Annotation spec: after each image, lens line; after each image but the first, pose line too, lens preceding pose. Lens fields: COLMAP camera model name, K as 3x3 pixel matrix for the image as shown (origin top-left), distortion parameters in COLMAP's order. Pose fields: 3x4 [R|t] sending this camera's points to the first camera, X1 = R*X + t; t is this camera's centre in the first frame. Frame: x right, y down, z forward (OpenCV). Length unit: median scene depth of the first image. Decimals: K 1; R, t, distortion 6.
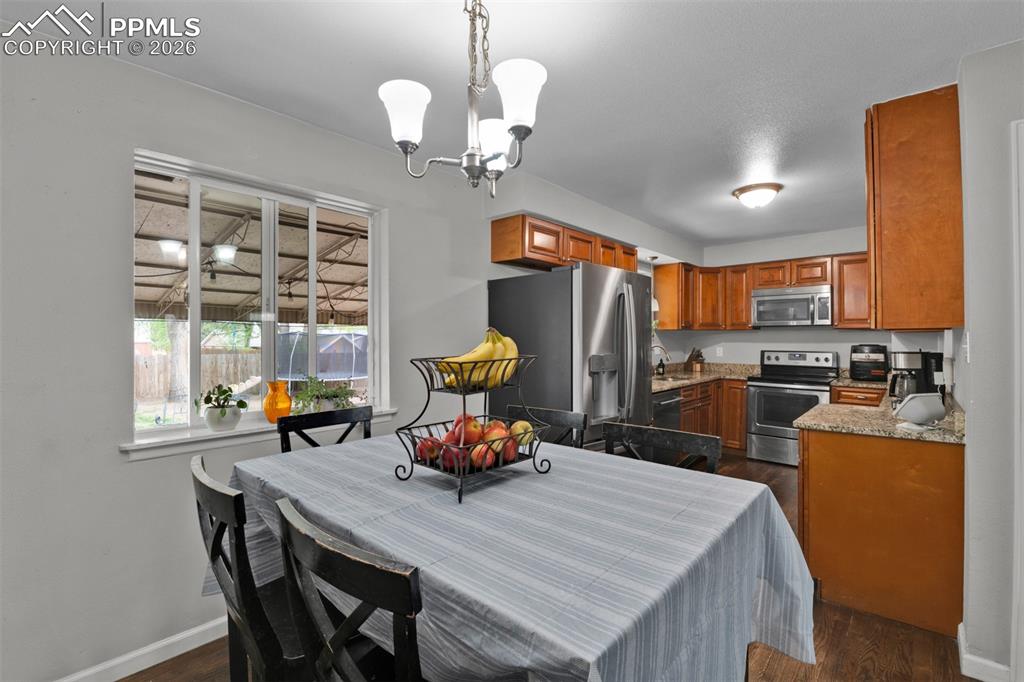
lens RADIAL K [[458.1, 0, 514.6], [0, 458.1, 339.2], [0, 0, 1]] dist [-0.021371, -0.001793]
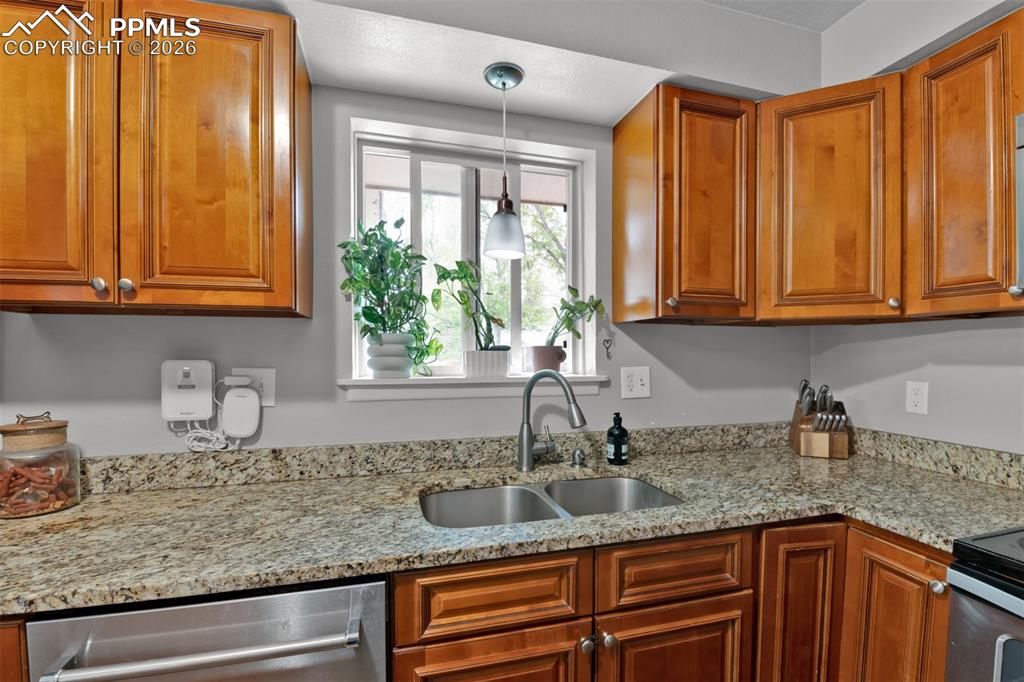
lens RADIAL K [[458.1, 0, 513.0], [0, 458.1, 360.0], [0, 0, 1]] dist [-0.021371, -0.001793]
pose [[0.844774, 0.009462, -0.535039, 0.390160], [-0.003217, 0.999915, 0.012603, 0.001531], [0.535113, -0.008926, 0.844733, 0.632773]]
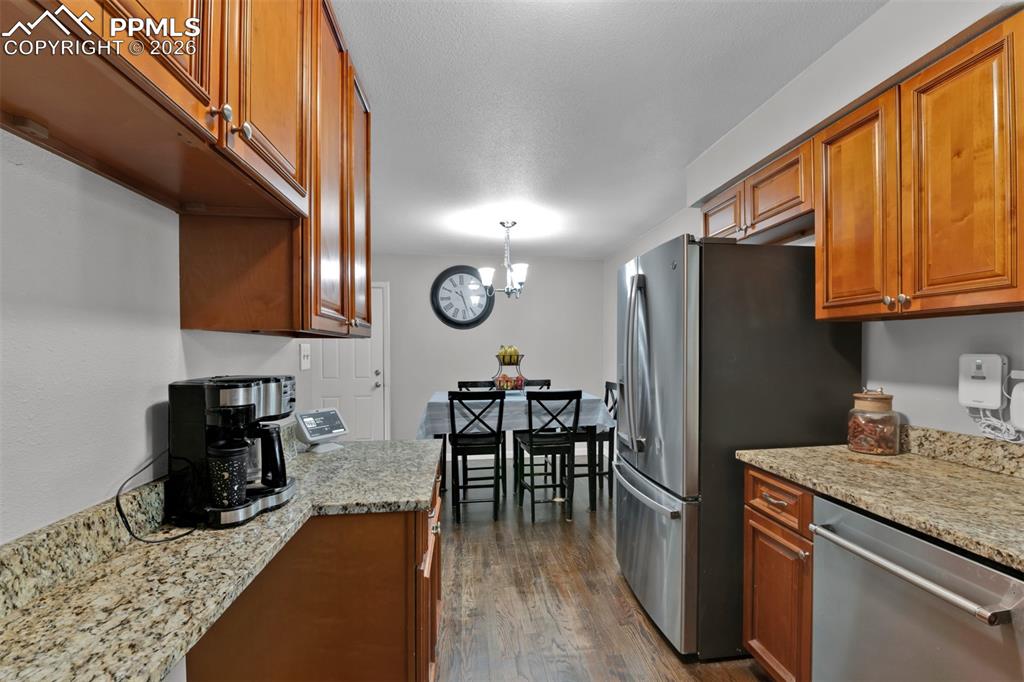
lens RADIAL K [[458.1, 0, 513.7], [0, 458.1, 345.3], [0, 0, 1]] dist [-0.021371, -0.001793]
pose [[-0.675819, -0.006971, -0.737034, 0.718396], [-0.003087, 0.999973, -0.006627, 0.004671], [0.737061, -0.002203, -0.675823, 0.889560]]
